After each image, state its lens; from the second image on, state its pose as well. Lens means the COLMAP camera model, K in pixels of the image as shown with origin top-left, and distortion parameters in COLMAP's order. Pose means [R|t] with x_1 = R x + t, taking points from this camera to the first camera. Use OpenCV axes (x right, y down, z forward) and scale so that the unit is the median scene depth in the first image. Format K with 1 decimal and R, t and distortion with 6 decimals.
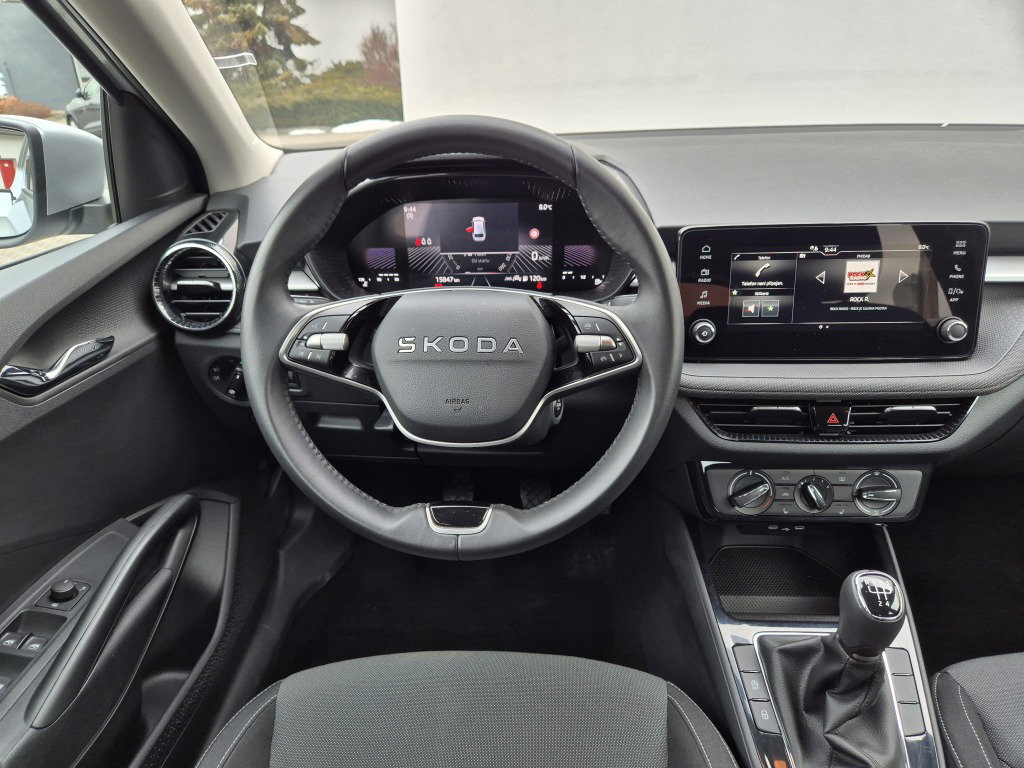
lens RADIAL K [[702.8, 0, 510.8], [0, 702.8, 387.8], [0, 0, 1]] dist [0.056333, -0.037138]
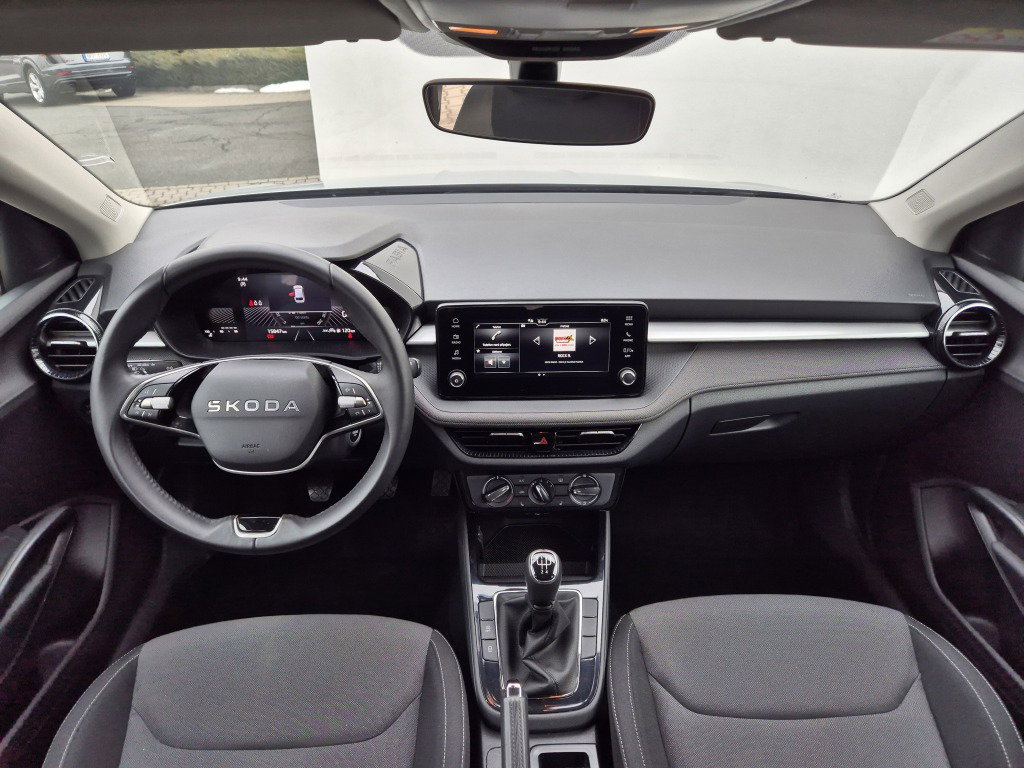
lens RADIAL K [[702.8, 0, 525.3], [0, 702.8, 370.5], [0, 0, 1]] dist [0.056333, -0.037138]
pose [[0.996174, -0.012784, 0.086456, 0.288861], [0.009100, 0.999039, 0.042870, -0.154278], [-0.086921, -0.041919, 0.995333, -0.383630]]
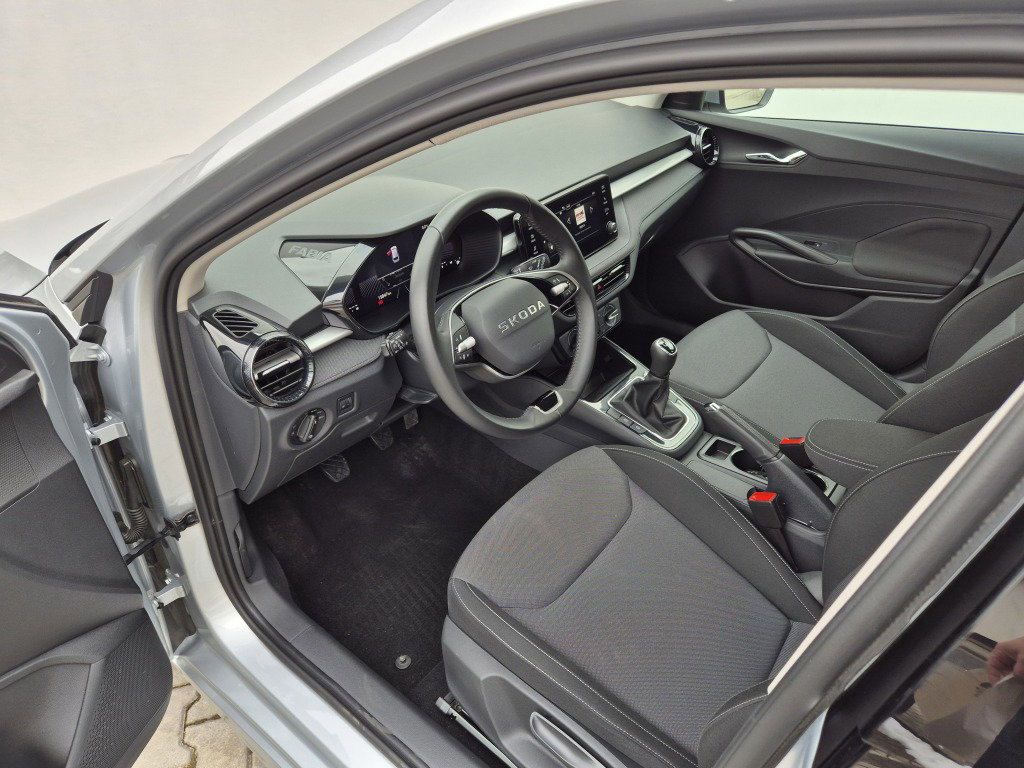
lens RADIAL K [[702.8, 0, 511.2], [0, 702.8, 376.1], [0, 0, 1]] dist [0.056333, -0.037138]
pose [[0.589792, -0.432488, 0.681982, -1.125867], [0.366606, 0.895859, 0.251073, -0.312556], [-0.719546, 0.101938, 0.686923, -0.154979]]
